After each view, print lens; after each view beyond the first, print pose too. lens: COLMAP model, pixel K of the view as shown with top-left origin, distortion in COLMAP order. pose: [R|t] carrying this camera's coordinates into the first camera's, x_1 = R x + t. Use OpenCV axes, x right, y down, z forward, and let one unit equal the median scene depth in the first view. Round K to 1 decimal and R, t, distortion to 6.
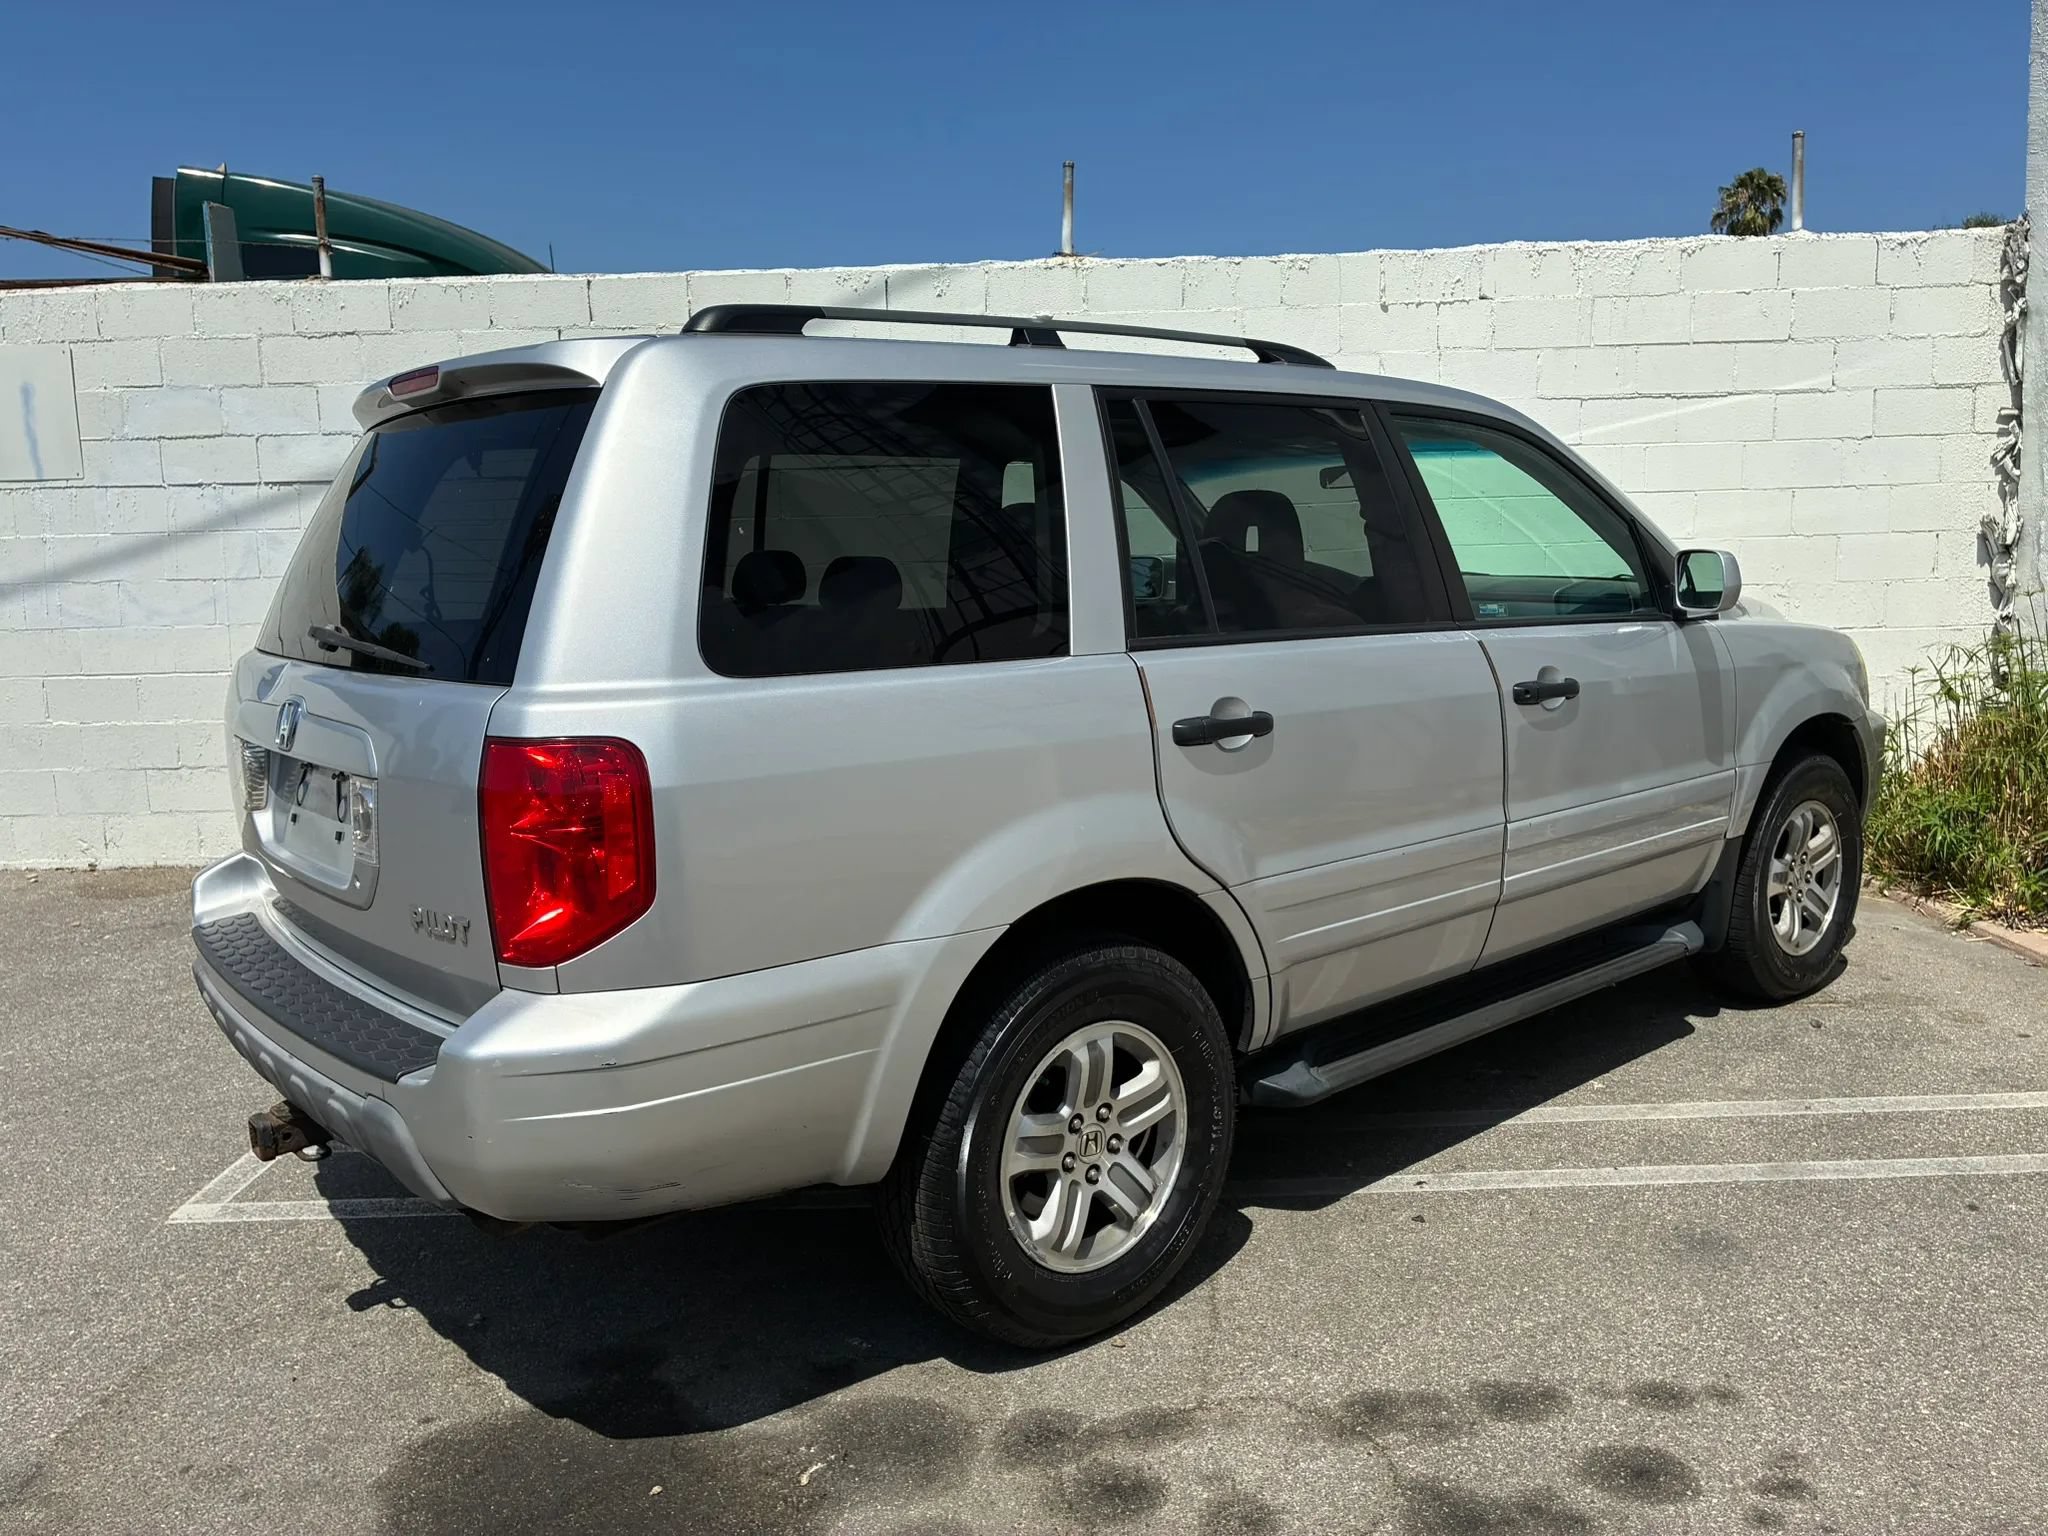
lens RADIAL K [[1560.4, 0, 1021.8], [0, 1560.4, 751.4], [0, 0, 1]] dist [0.063651, -0.081908]
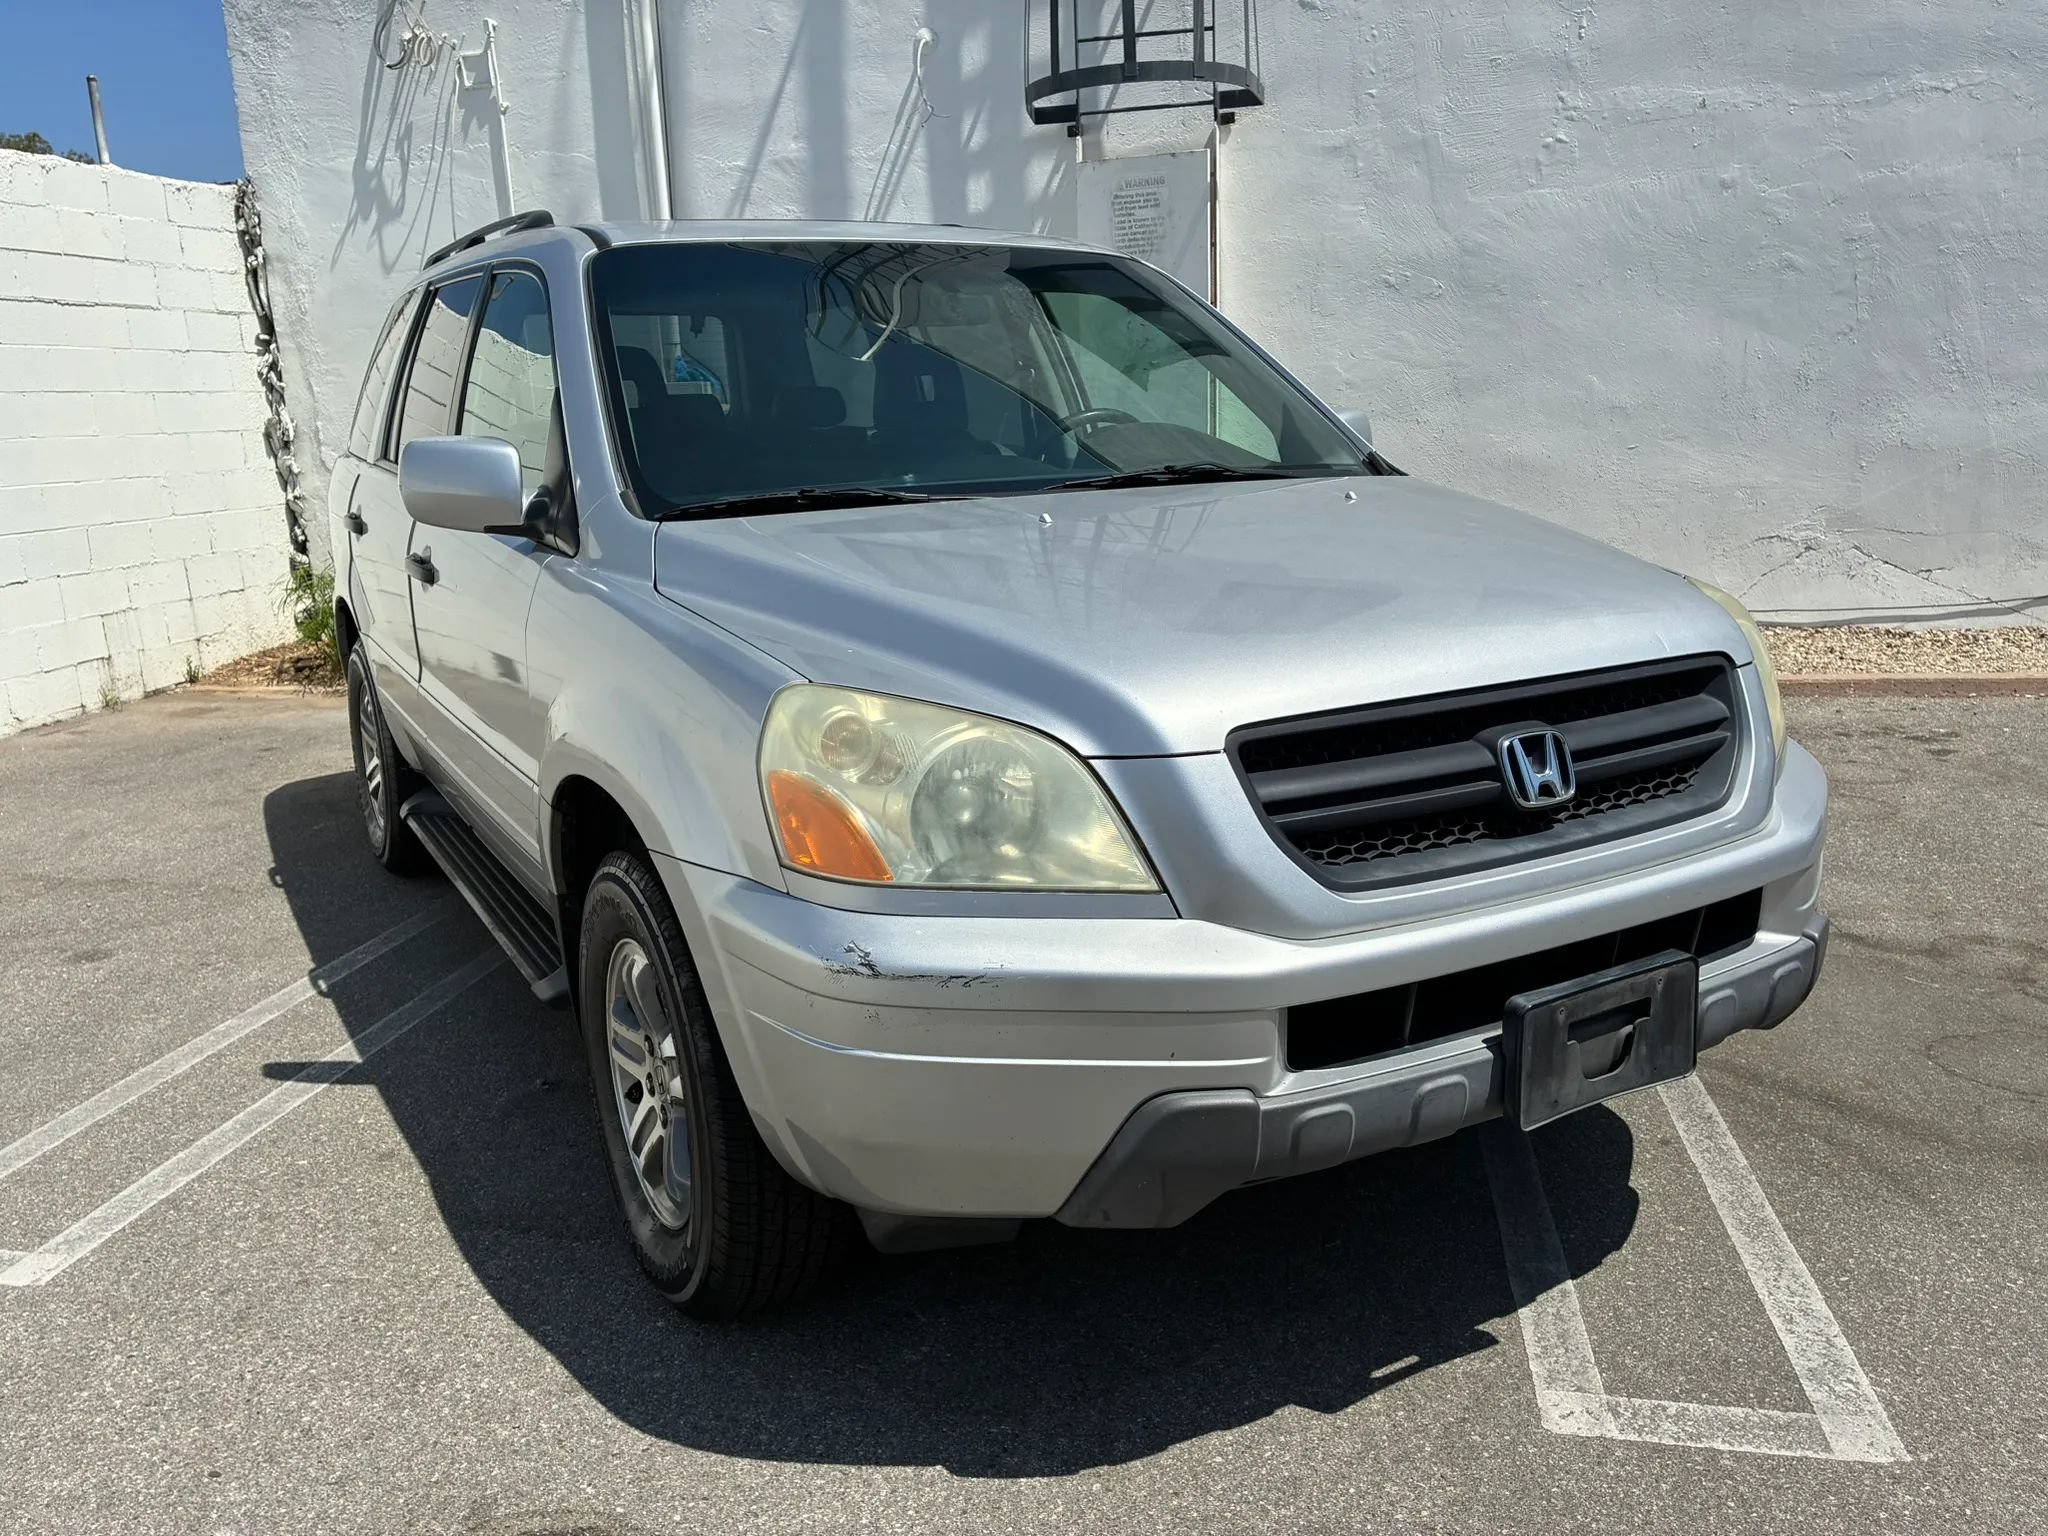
lens RADIAL K [[1560.4, 0, 1015.1], [0, 1560.4, 776.1], [0, 0, 1]] dist [0.063651, -0.081908]
pose [[0.176305, -0.208568, 0.961985, -0.582968], [0.168480, 0.969266, 0.179268, 0.004562], [-0.969810, 0.130470, 0.206026, 0.190049]]
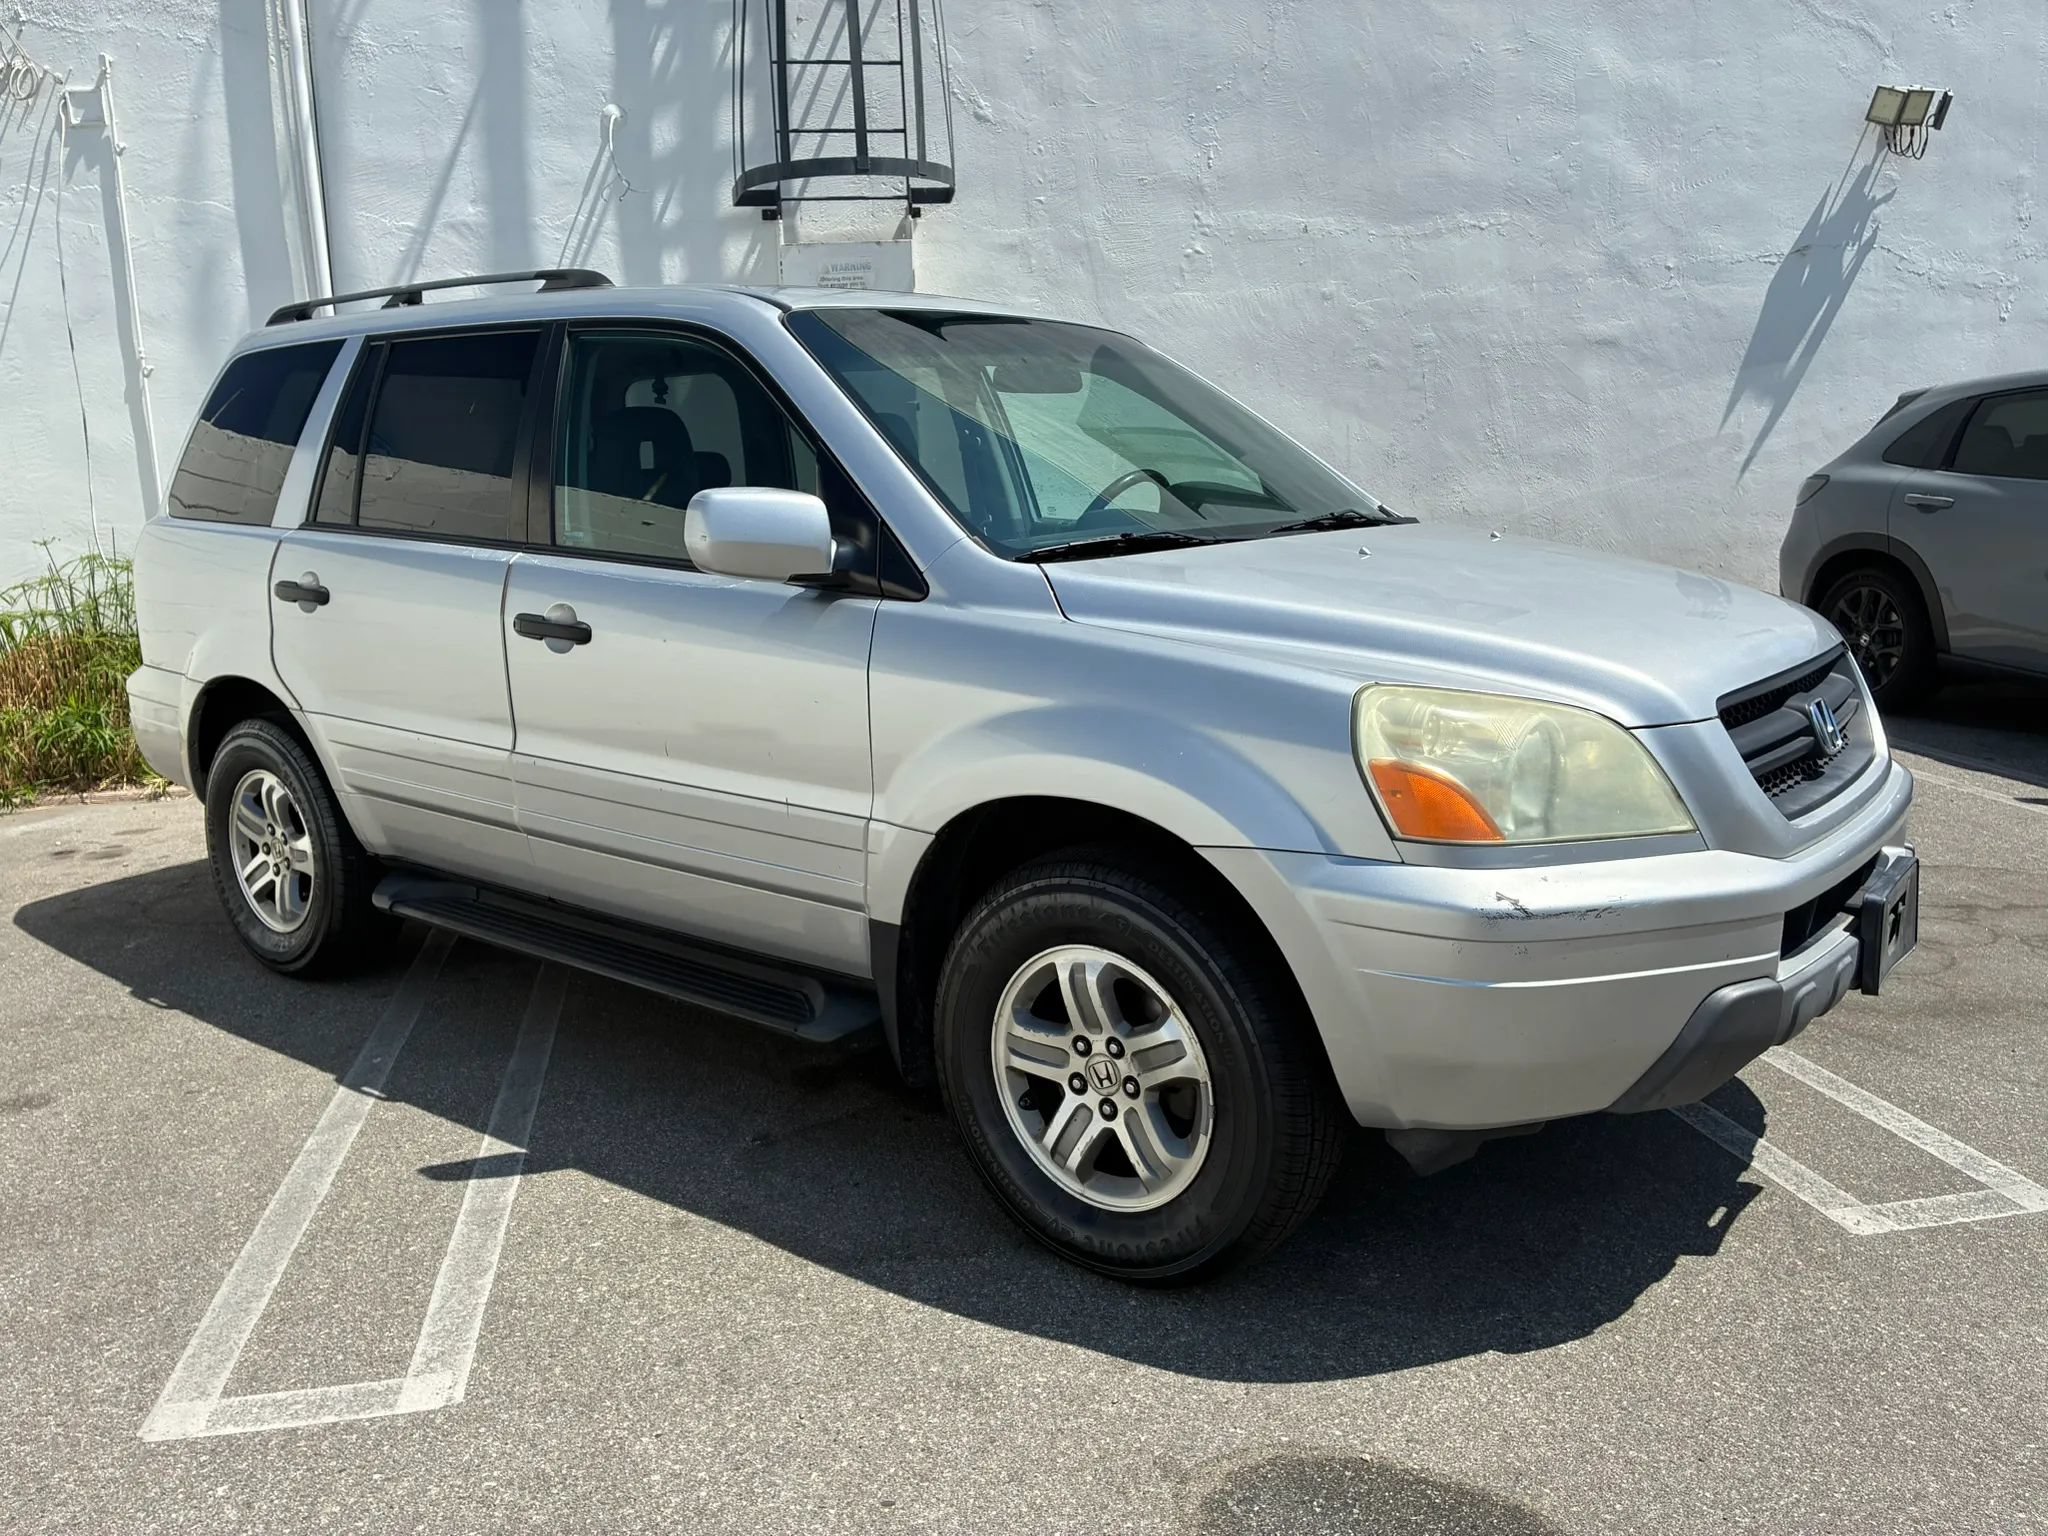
lens RADIAL K [[1572.2, 0, 1014.1], [0, 1572.2, 755.3], [0, 0, 1]] dist [0.044285, -0.048101]
pose [[-0.199878, -0.146778, 0.968765, -0.626678], [0.173273, 0.967838, 0.182387, -0.028692], [-0.964378, 0.204316, -0.168017, 0.427349]]
